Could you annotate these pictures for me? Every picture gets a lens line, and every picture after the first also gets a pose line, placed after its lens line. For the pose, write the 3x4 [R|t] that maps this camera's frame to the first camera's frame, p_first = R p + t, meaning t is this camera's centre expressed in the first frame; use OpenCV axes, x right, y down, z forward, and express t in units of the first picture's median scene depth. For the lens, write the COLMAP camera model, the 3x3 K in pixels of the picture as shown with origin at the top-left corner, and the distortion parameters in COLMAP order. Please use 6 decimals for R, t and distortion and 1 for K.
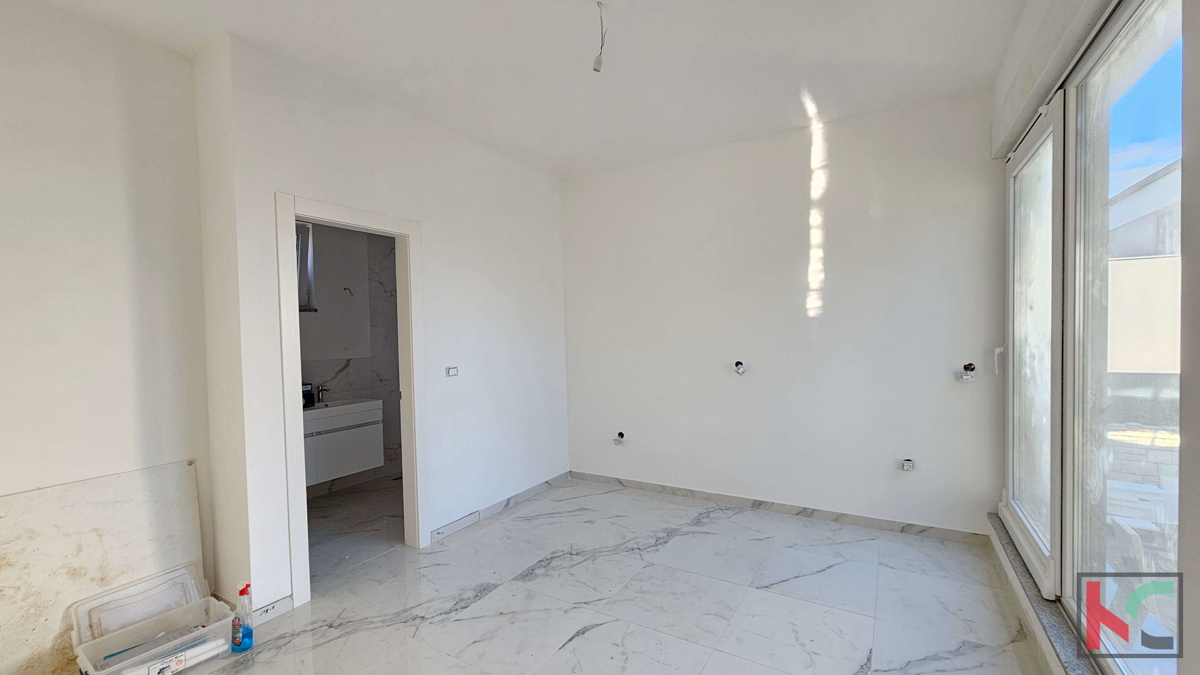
lens RADIAL K [[495.2, 0, 600.0], [0, 495.2, 337.5], [0, 0, 1]] dist [0.000343, 0.000194]
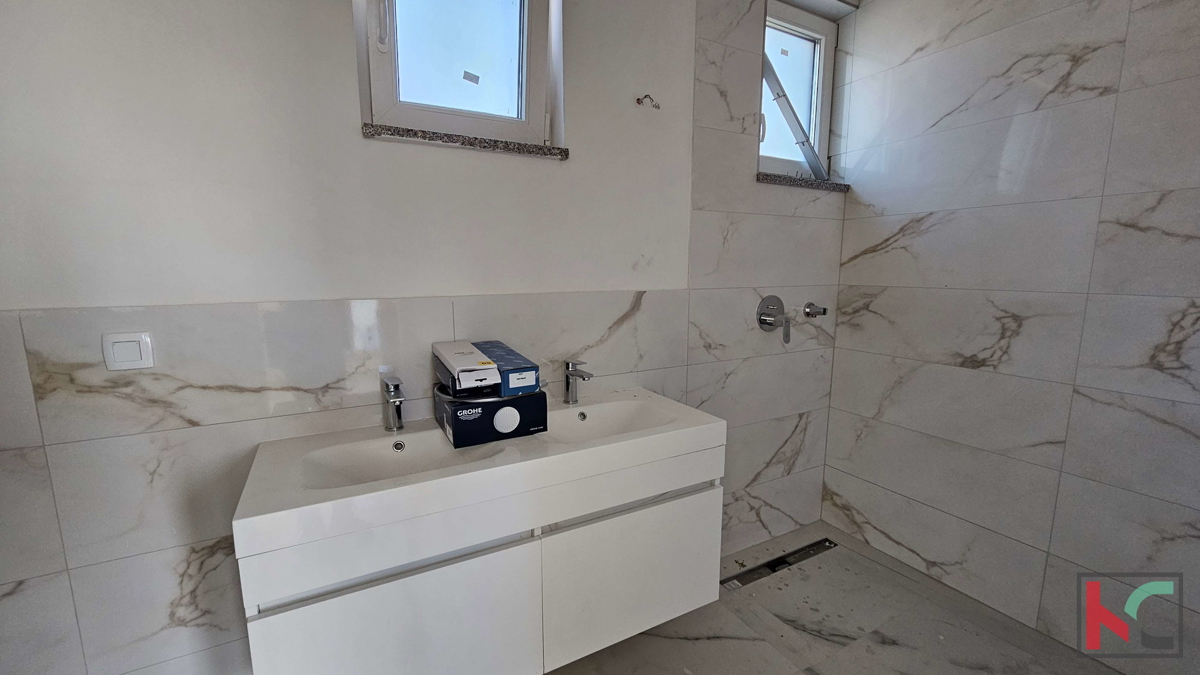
lens RADIAL K [[491.5, 0, 601.8], [0, 491.5, 336.2], [0, 0, 1]] dist [0.000204, -0.000499]
pose [[0.864133, 0.097074, -0.493812, -0.479346], [-0.028826, 0.989157, 0.144006, 0.033318], [0.502437, -0.110206, 0.857561, 0.919913]]
